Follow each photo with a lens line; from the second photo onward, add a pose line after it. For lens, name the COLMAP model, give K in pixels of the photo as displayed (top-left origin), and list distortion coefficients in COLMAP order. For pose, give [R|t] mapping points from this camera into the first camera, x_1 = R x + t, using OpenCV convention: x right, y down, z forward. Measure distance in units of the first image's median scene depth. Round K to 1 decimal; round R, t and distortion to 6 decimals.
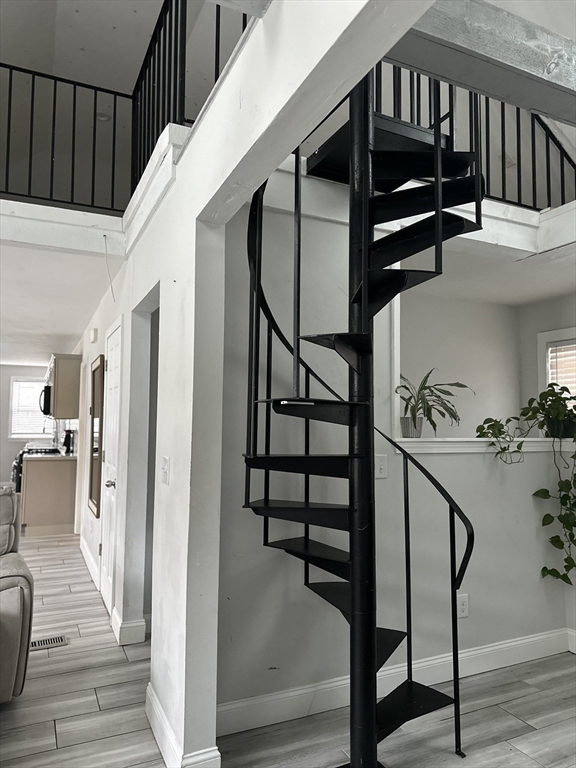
lens RADIAL K [[535.5, 0, 283.4], [0, 535.5, 385.9], [0, 0, 1]] dist [0.025662, -0.029332]
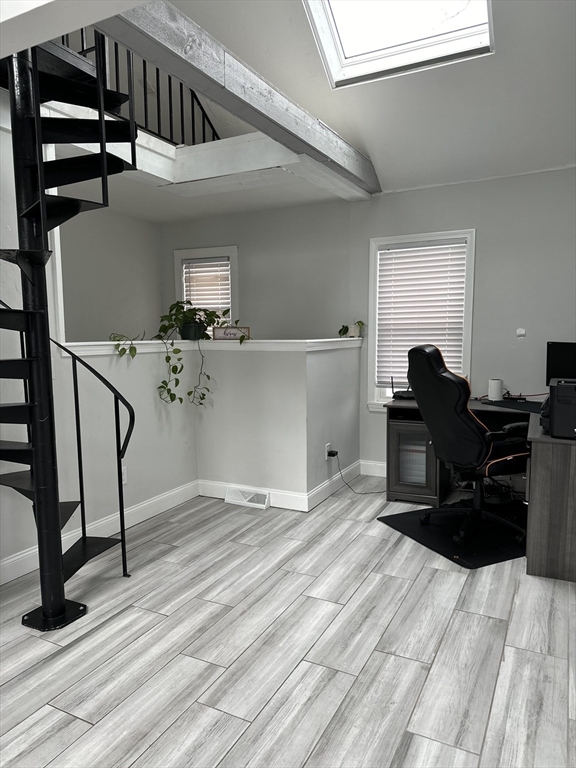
lens RADIAL K [[535.5, 0, 293.6], [0, 535.5, 395.7], [0, 0, 1]] dist [0.025662, -0.029332]
pose [[0.788279, -0.086612, 0.609192, -0.115110], [-0.031393, 0.983093, 0.180394, -0.013455], [-0.614517, -0.161325, 0.772233, -0.207243]]
